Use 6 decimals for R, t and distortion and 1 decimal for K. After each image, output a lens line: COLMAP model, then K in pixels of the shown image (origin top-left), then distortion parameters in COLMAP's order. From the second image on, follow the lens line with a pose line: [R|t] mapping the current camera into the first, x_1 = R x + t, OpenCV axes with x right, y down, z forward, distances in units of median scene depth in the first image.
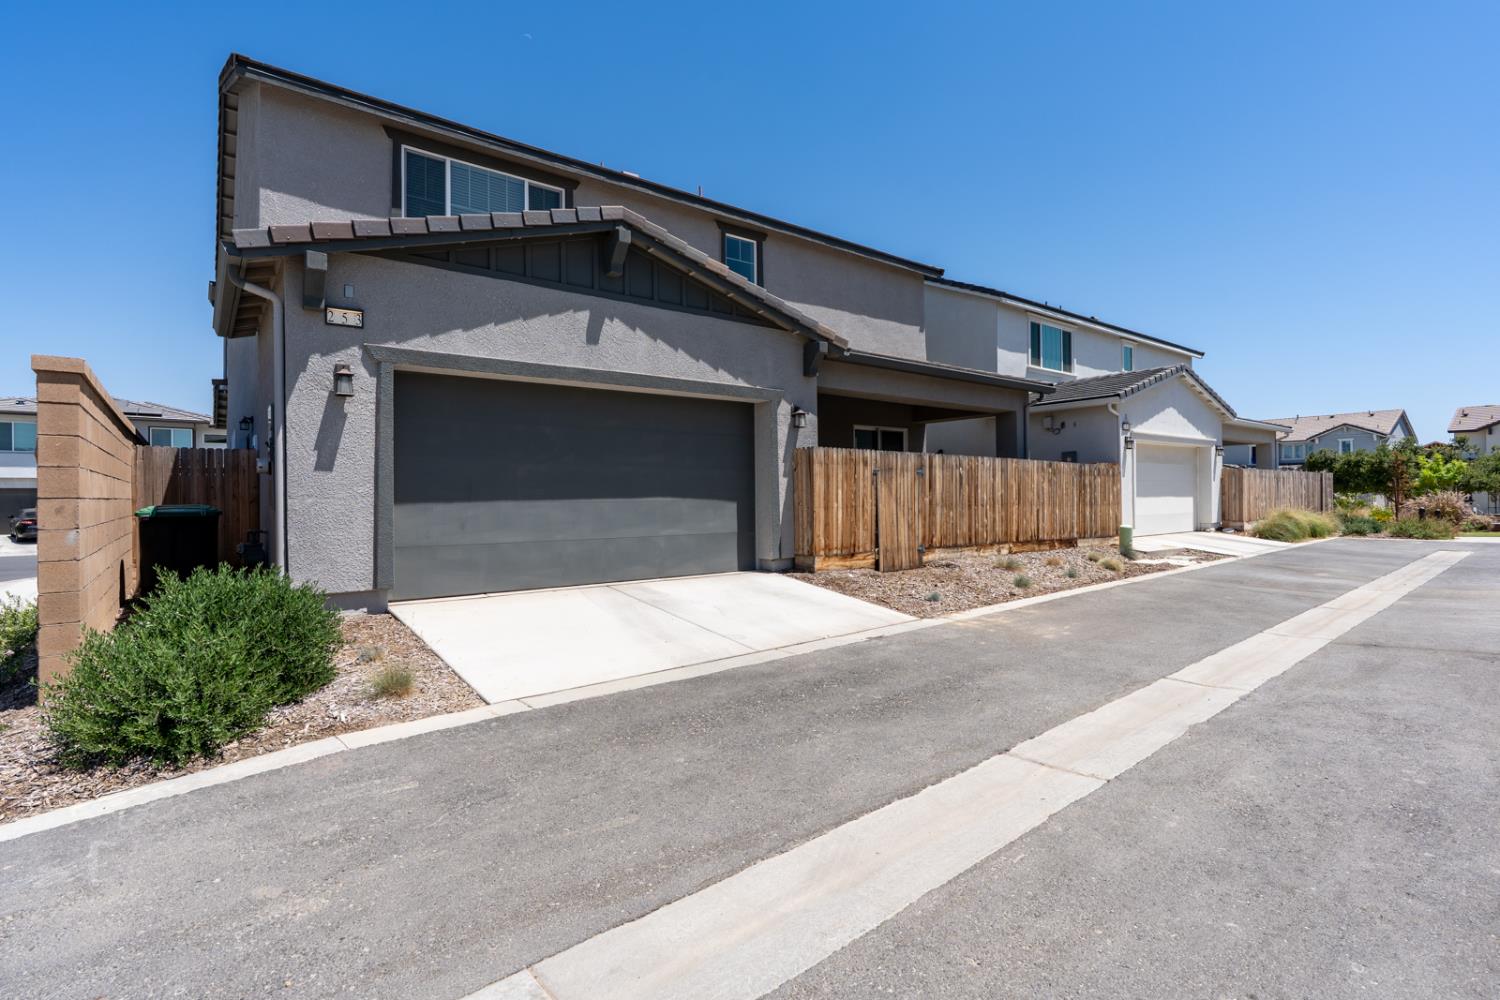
lens RADIAL K [[694.2, 0, 750.0], [0, 694.2, 500.0], [0, 0, 1]] dist [-0.001267, -0.000132]
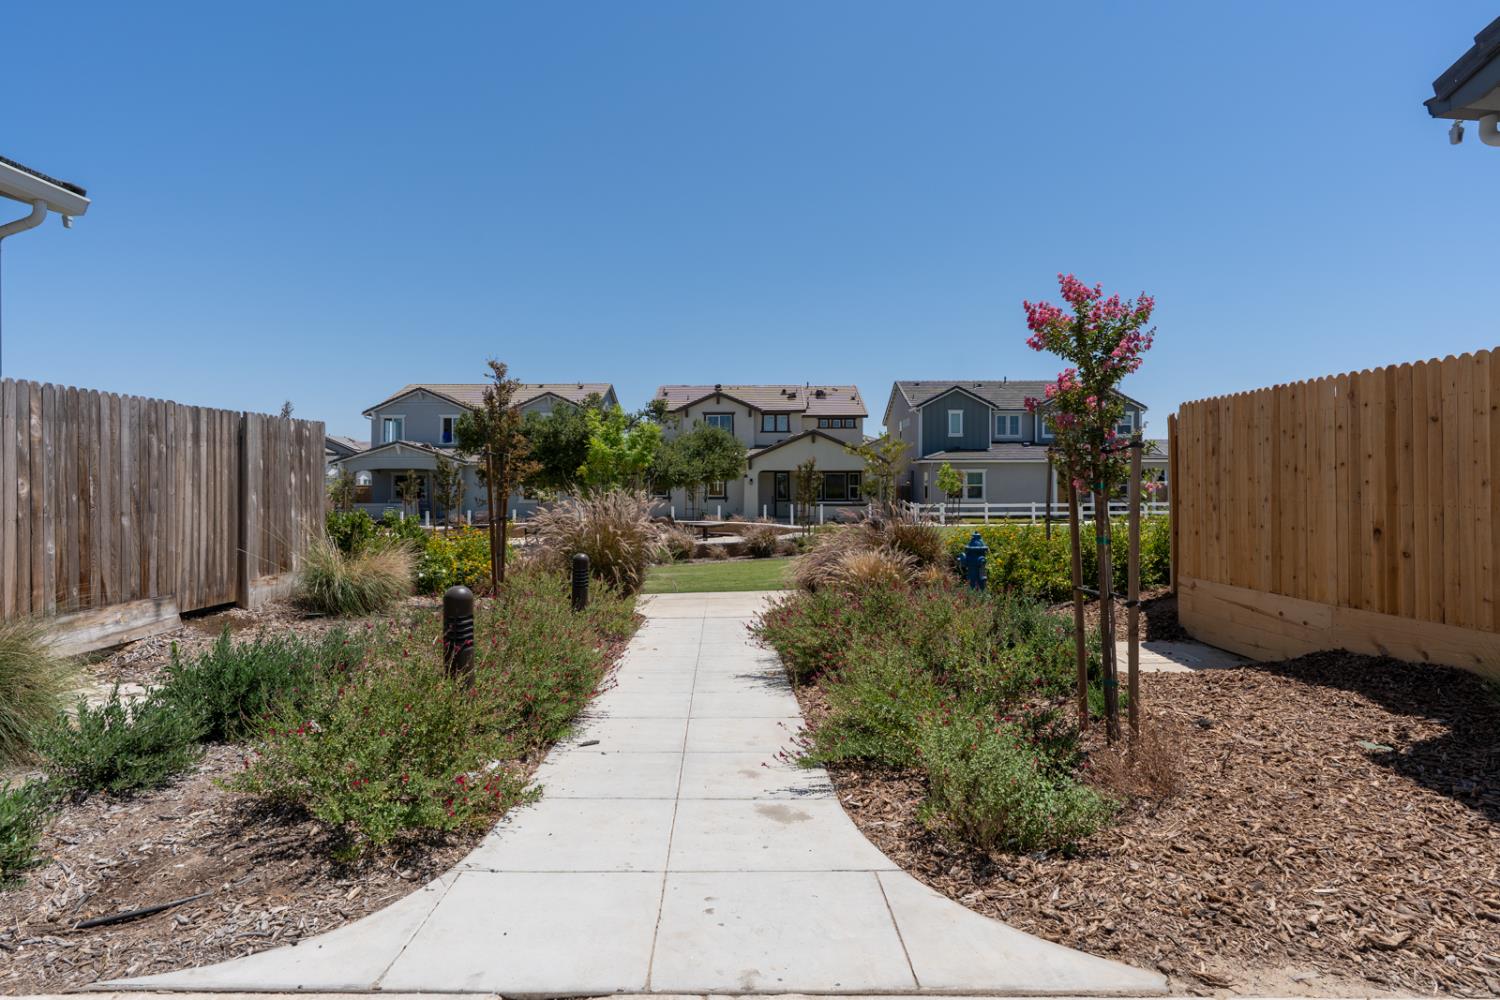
lens RADIAL K [[694.2, 0, 750.0], [0, 694.2, 500.0], [0, 0, 1]] dist [-0.001267, -0.000132]
pose [[0.608504, -0.007219, 0.793518, 0.607783], [-0.002815, 0.999933, 0.011256, -0.008456], [-0.793546, -0.009083, 0.608443, 0.580523]]
